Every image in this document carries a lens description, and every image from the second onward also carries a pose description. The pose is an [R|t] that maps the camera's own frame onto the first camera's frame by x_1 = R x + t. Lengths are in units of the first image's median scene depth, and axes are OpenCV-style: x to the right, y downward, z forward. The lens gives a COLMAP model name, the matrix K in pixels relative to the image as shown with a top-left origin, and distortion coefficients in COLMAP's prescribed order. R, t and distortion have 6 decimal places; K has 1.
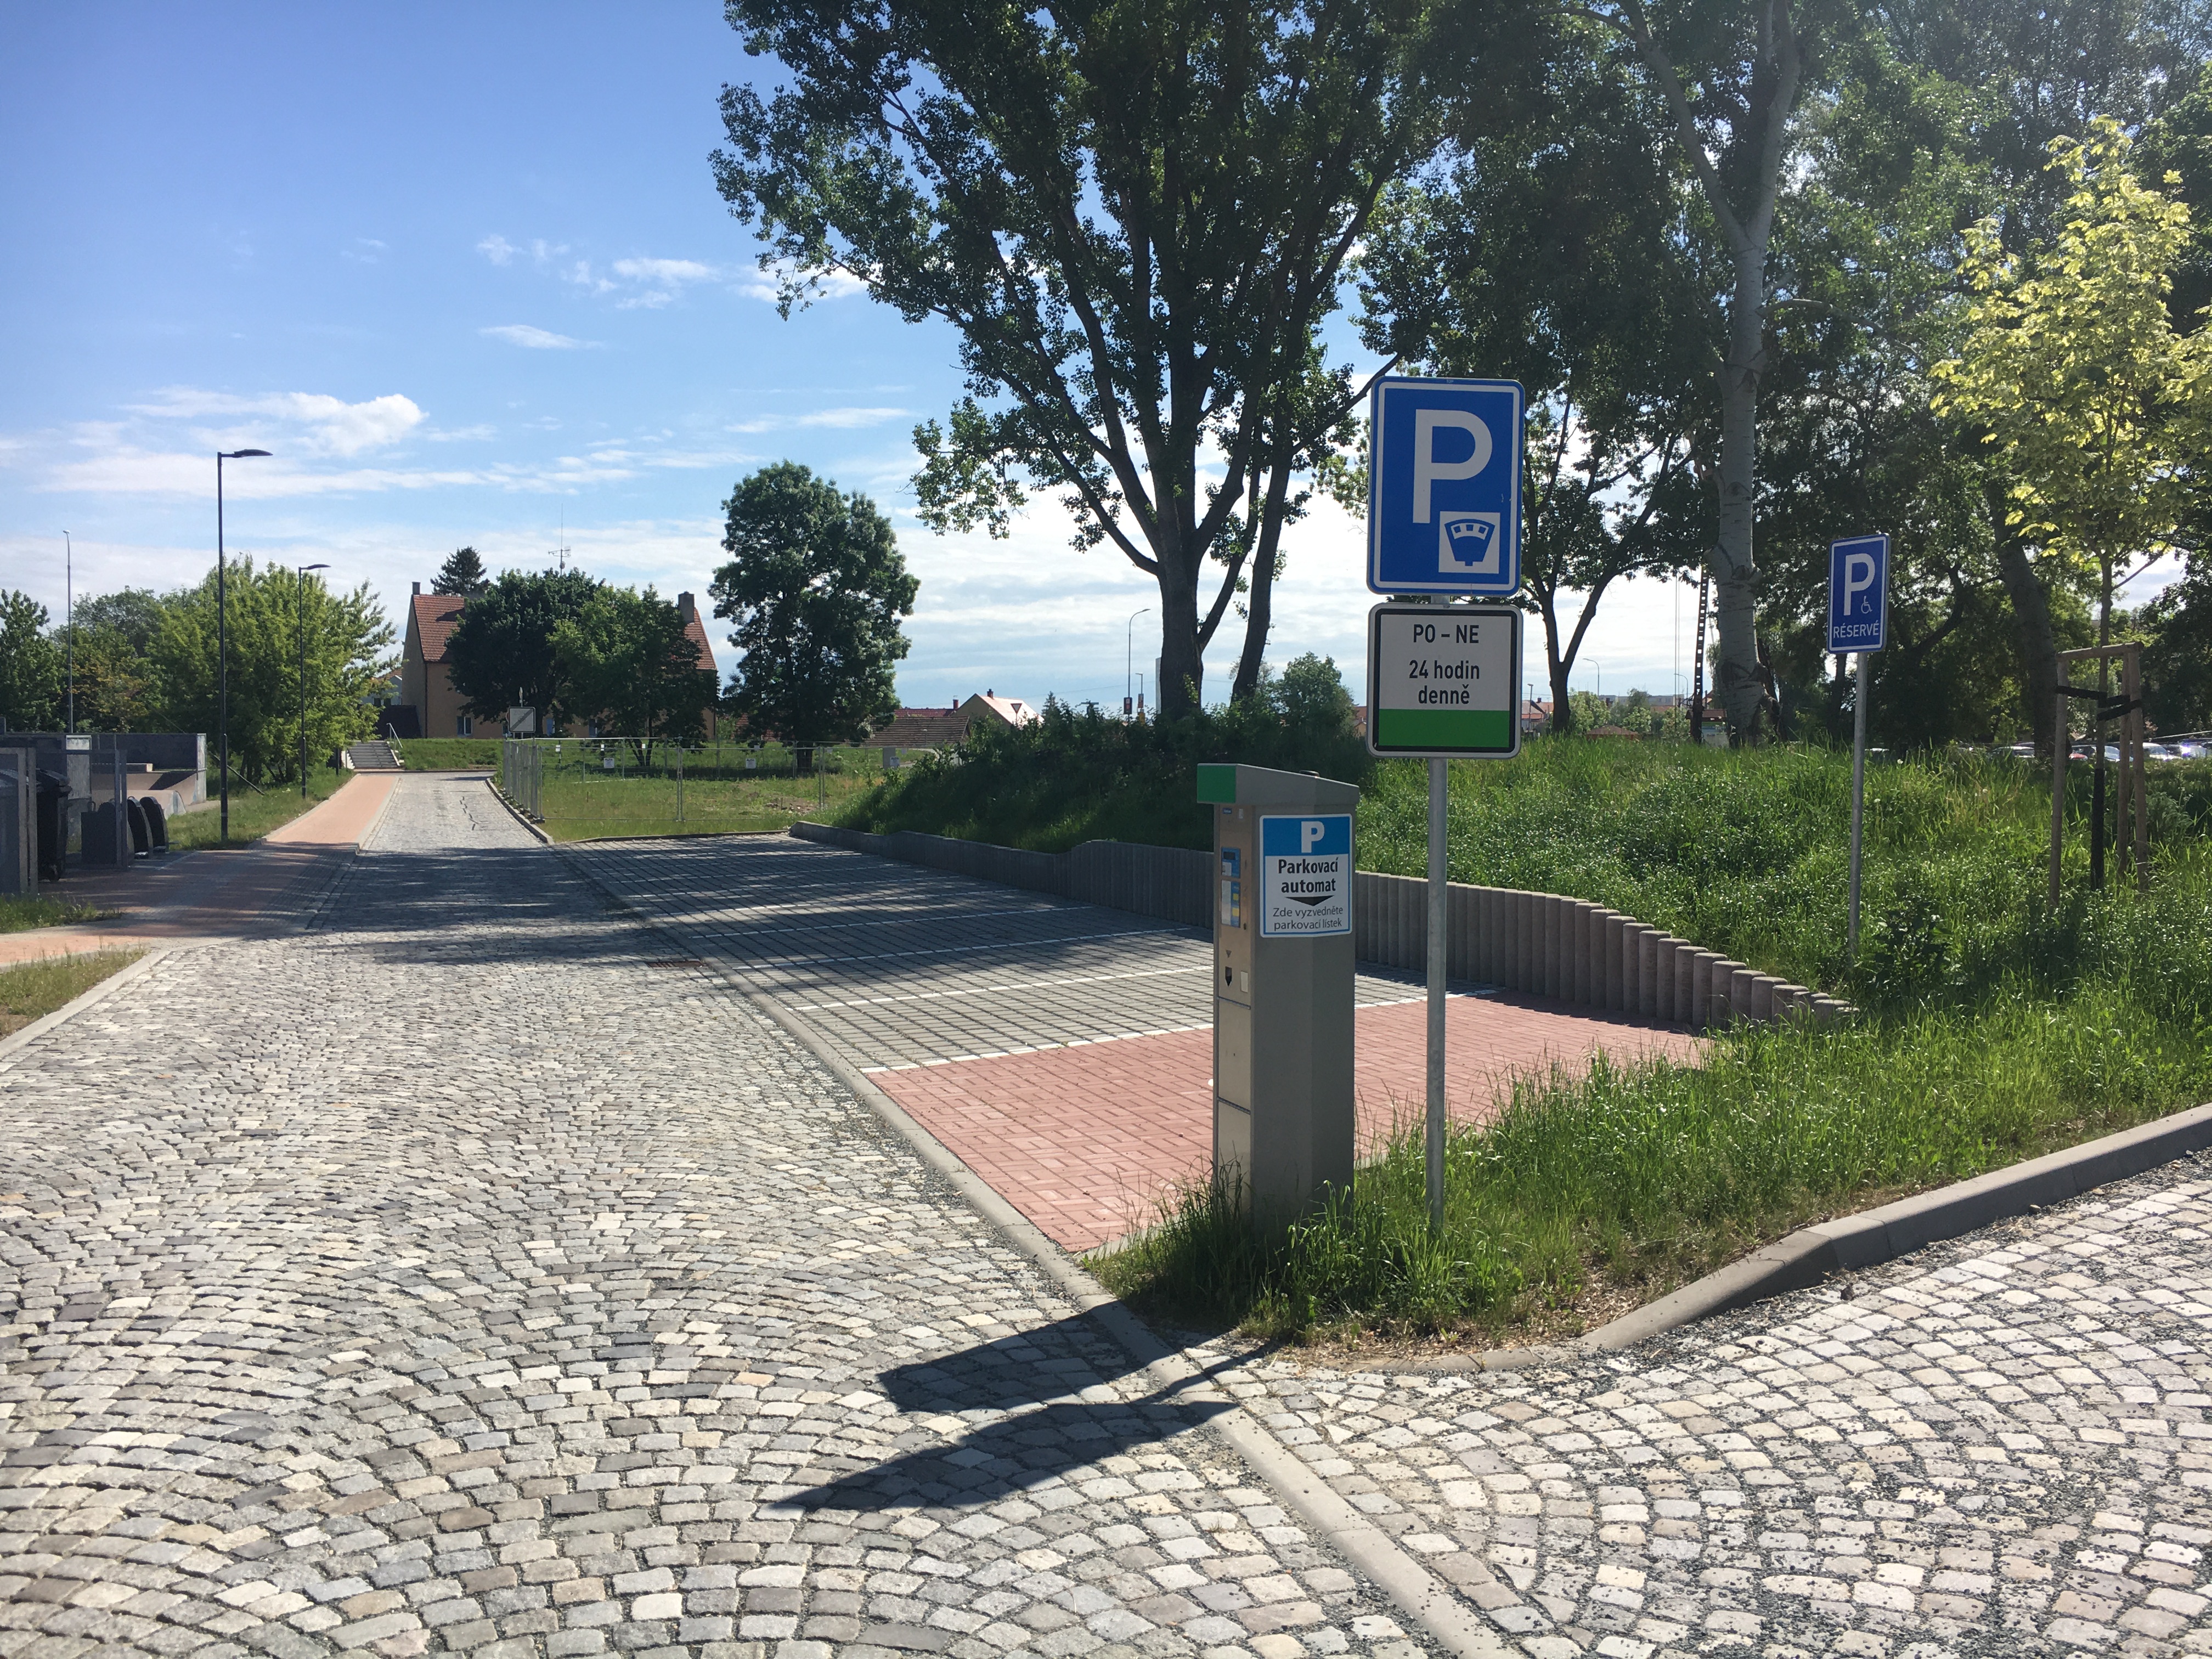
lens RADIAL K [[1902.8, 0, 1106.0], [0, 1902.8, 829.5], [0, 0, 1]] dist [0.100441, -0.143898]
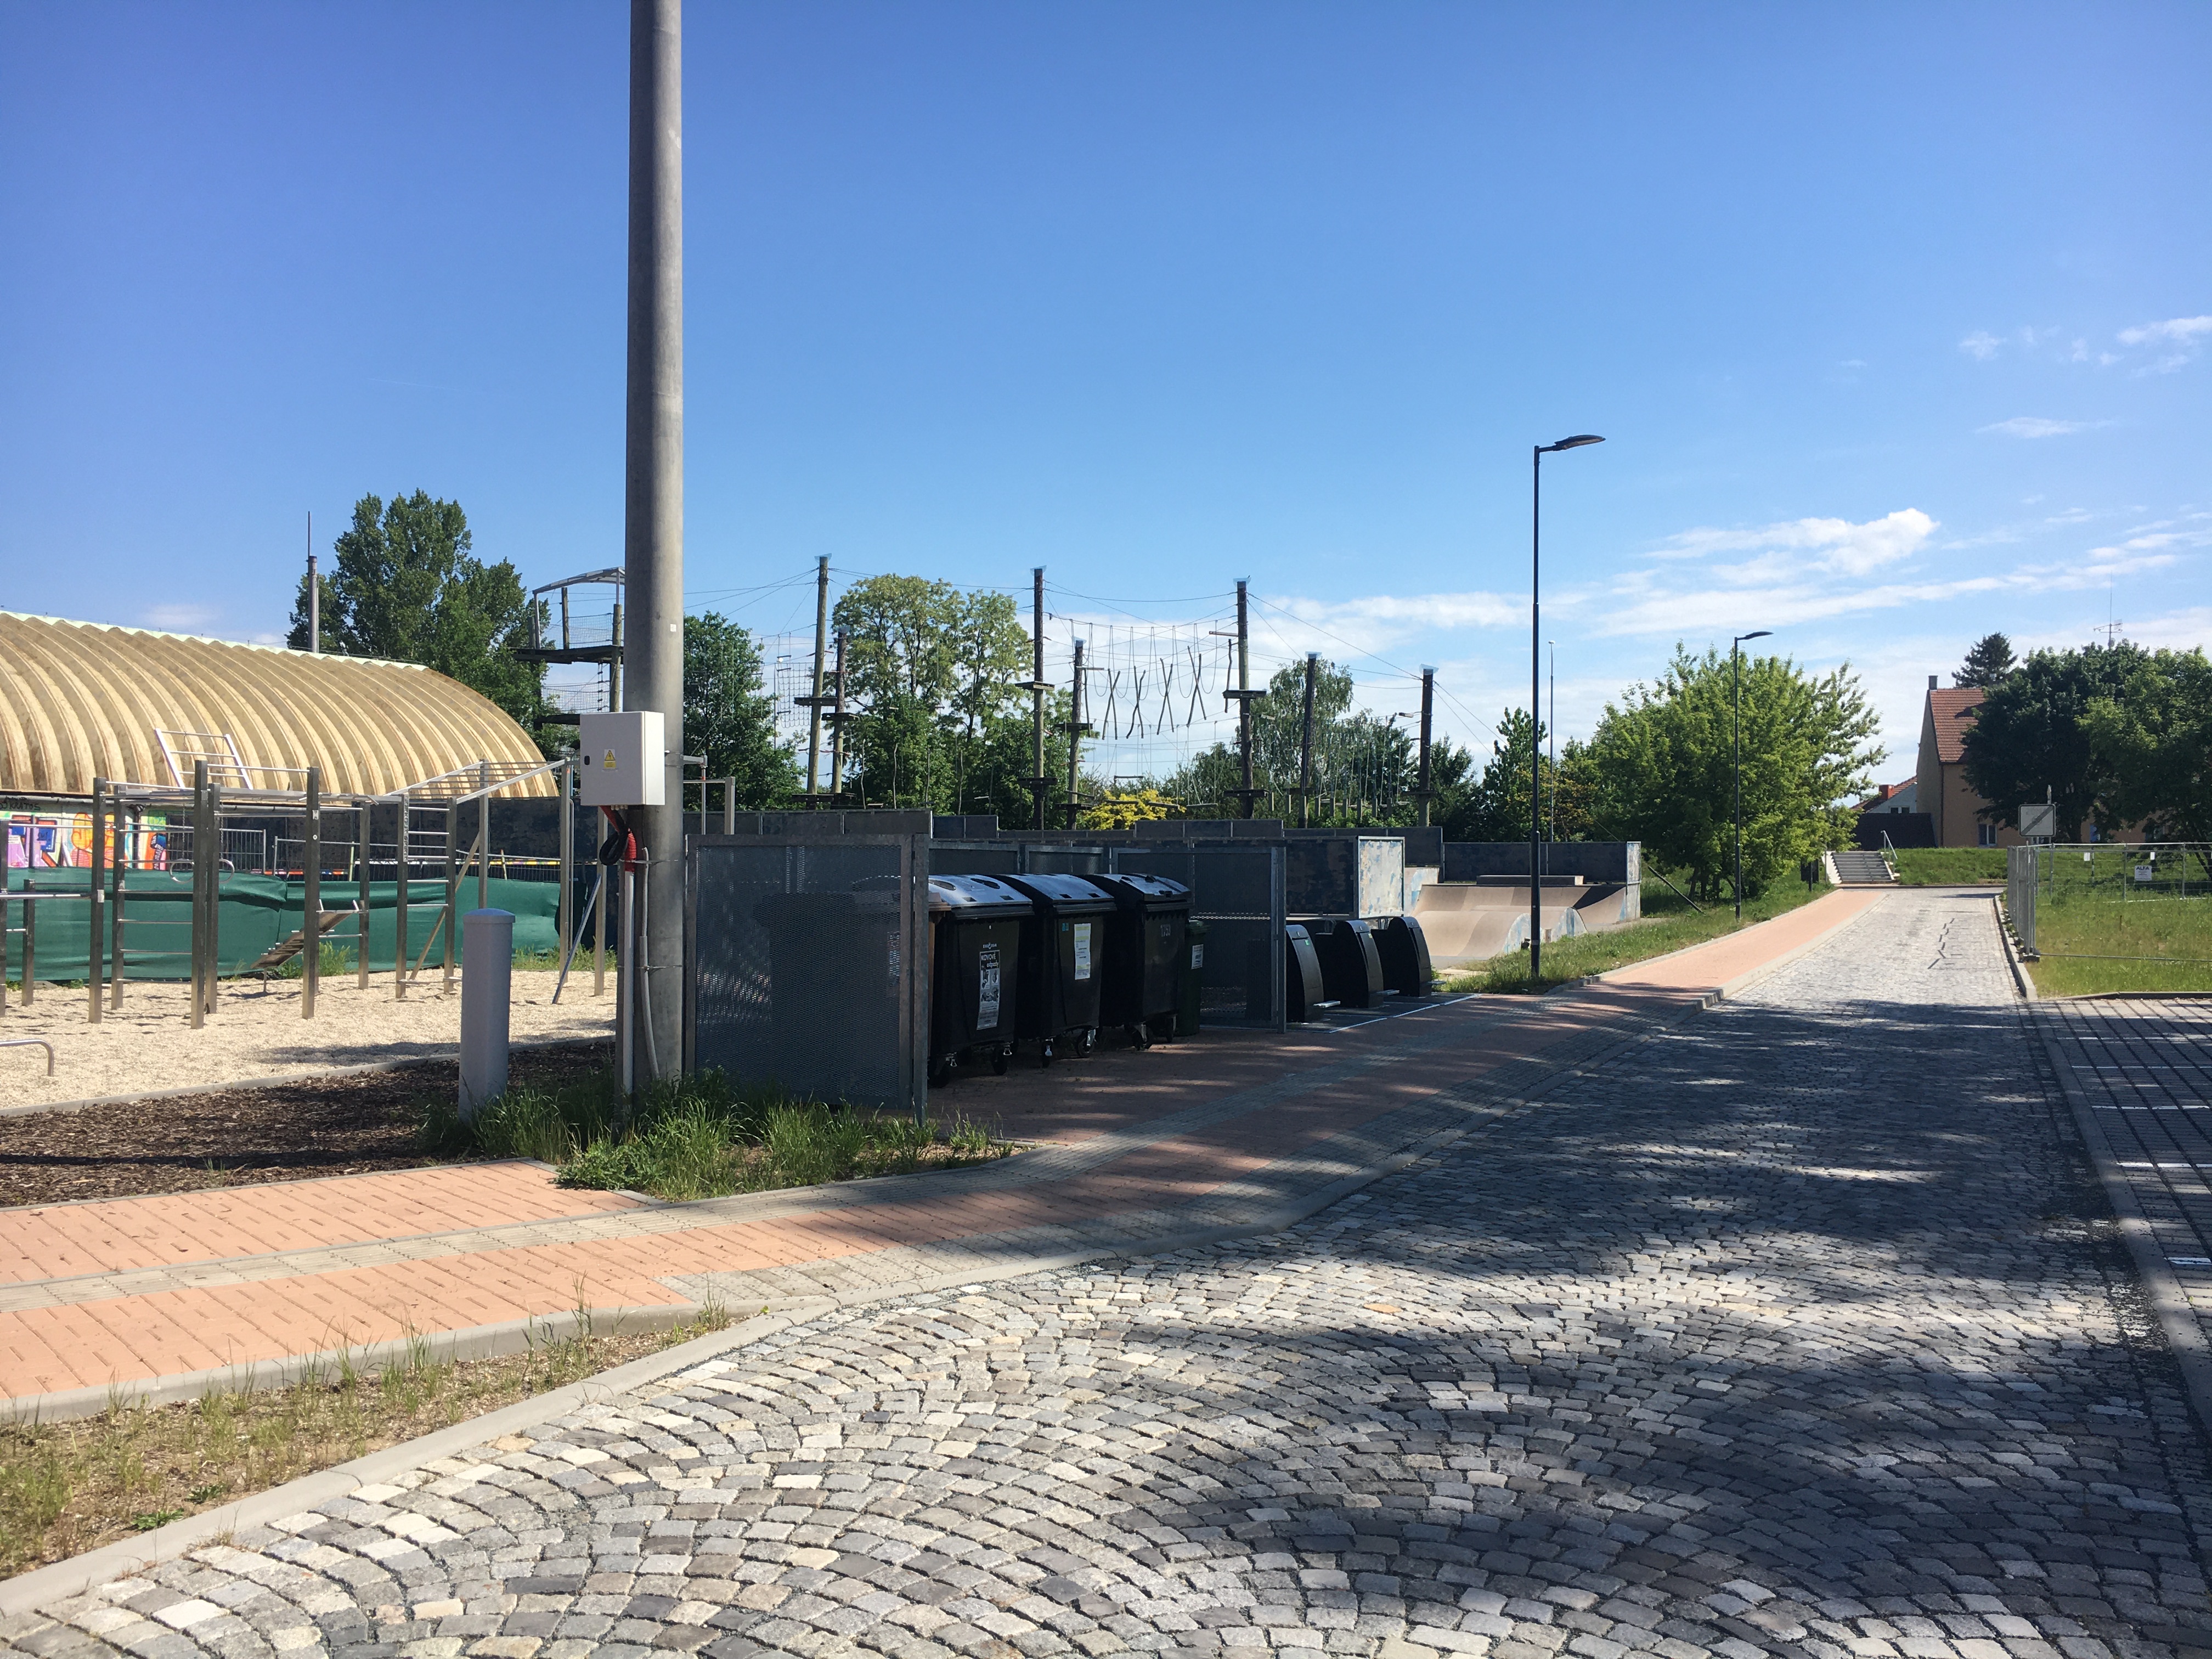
lens RADIAL K [[1902.8, 0, 1106.0], [0, 1902.8, 829.5], [0, 0, 1]] dist [0.100441, -0.143898]
pose [[0.724386, -0.016773, -0.689190, -0.431847], [-0.024456, 0.998449, -0.050005, -0.057376], [0.688961, 0.053078, 0.722853, 2.019276]]
